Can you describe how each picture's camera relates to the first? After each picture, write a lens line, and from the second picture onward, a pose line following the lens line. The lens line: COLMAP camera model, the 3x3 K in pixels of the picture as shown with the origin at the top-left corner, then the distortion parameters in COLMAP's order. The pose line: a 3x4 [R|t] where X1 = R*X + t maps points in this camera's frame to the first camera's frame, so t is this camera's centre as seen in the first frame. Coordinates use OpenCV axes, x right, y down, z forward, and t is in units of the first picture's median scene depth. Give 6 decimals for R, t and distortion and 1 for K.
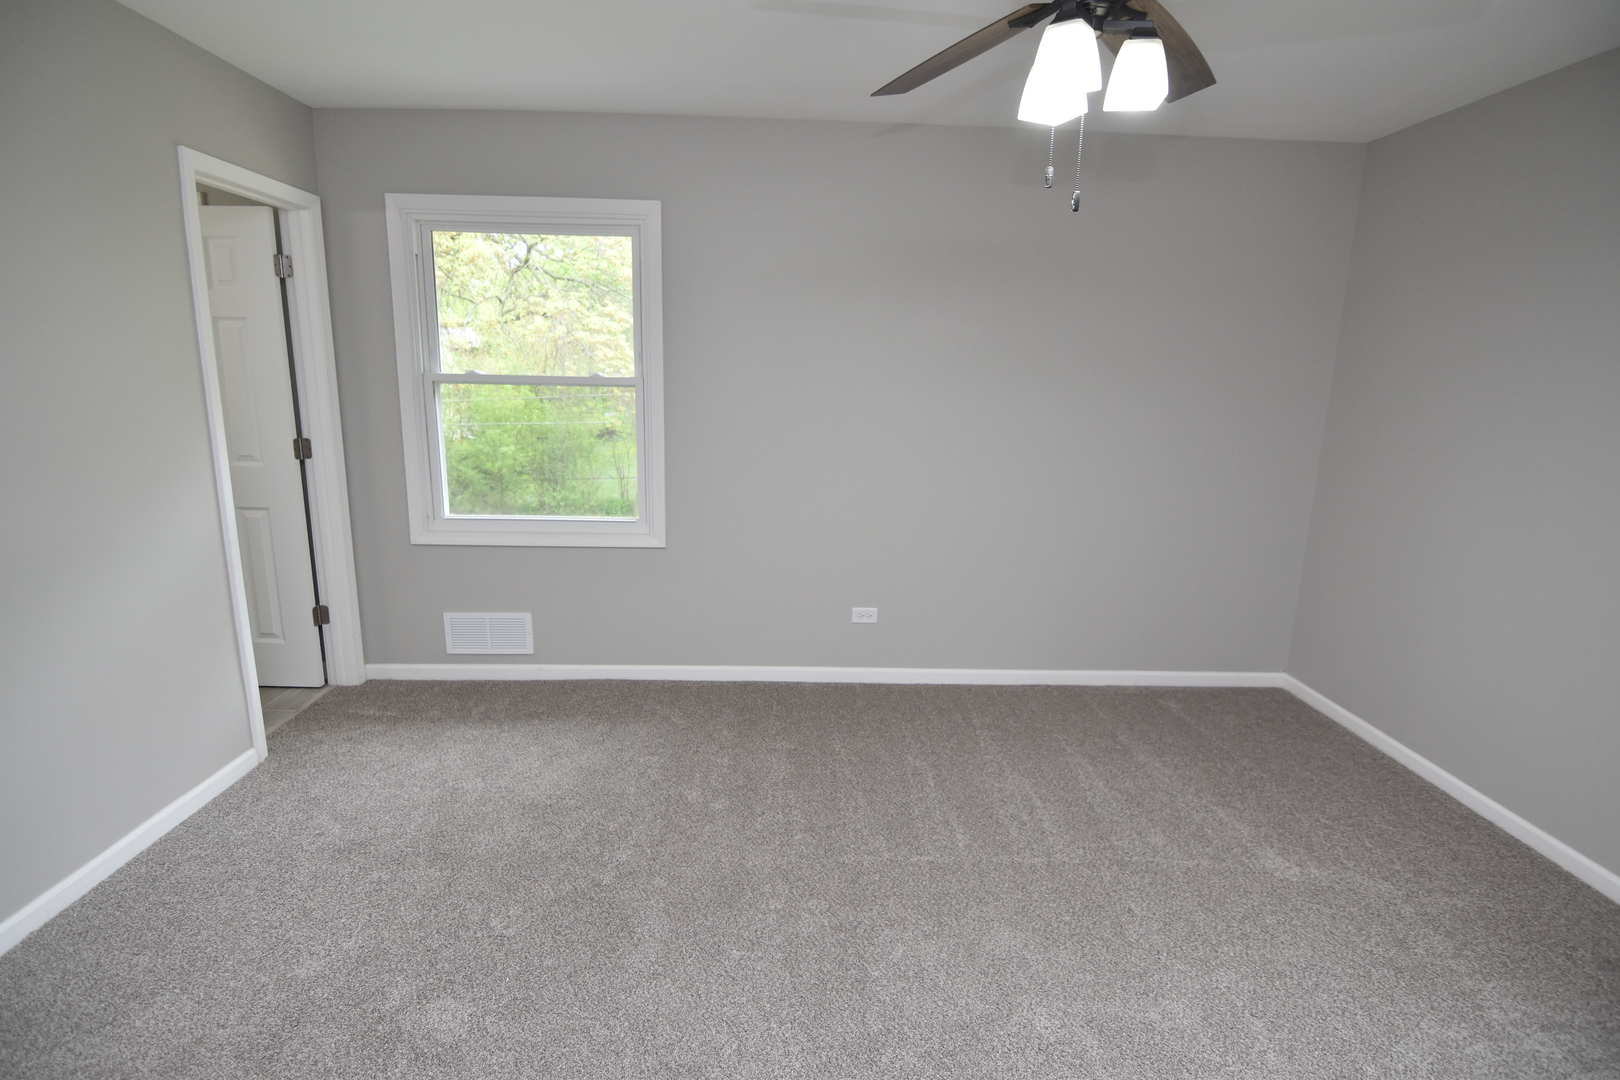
lens RADIAL K [[770.8, 0, 810.0], [0, 770.8, 540.0], [0, 0, 1]] dist [-0.032660, -0.000390]
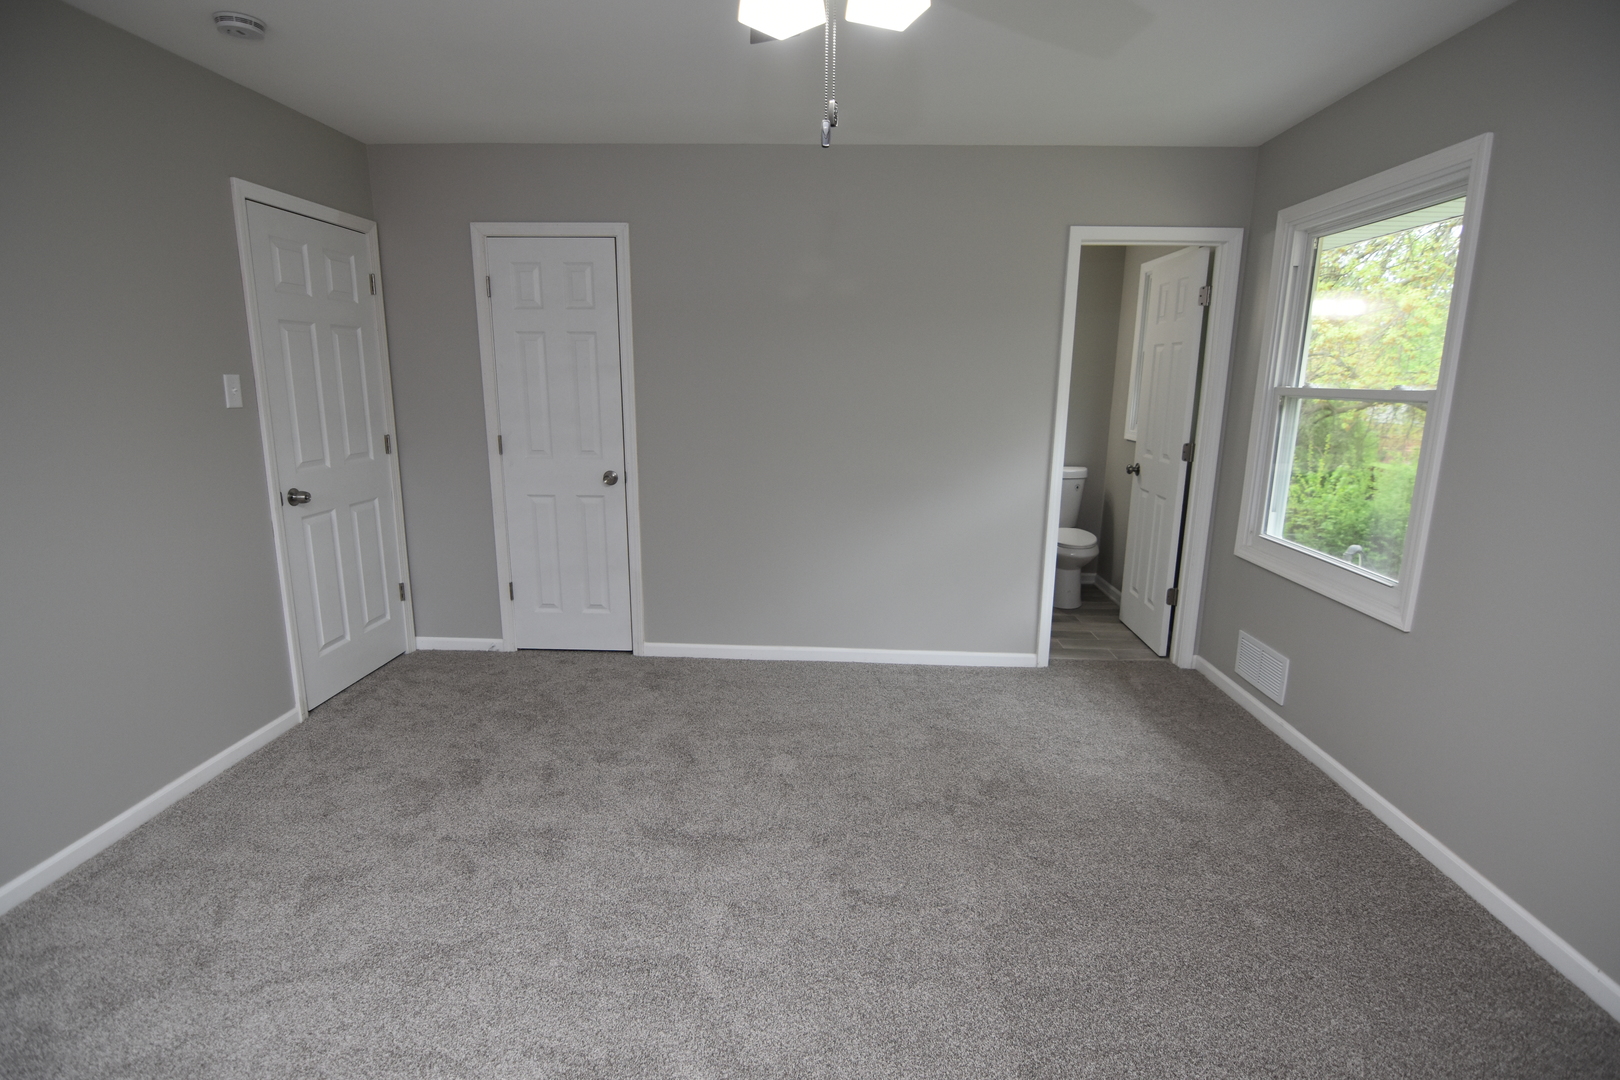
lens RADIAL K [[770.8, 0, 810.0], [0, 770.8, 540.0], [0, 0, 1]] dist [-0.032660, -0.000390]
pose [[-0.069253, 0.181475, -0.980954, 0.491875], [-0.216072, 0.957244, 0.192343, -0.083137], [0.973918, 0.225277, -0.027081, 0.453060]]
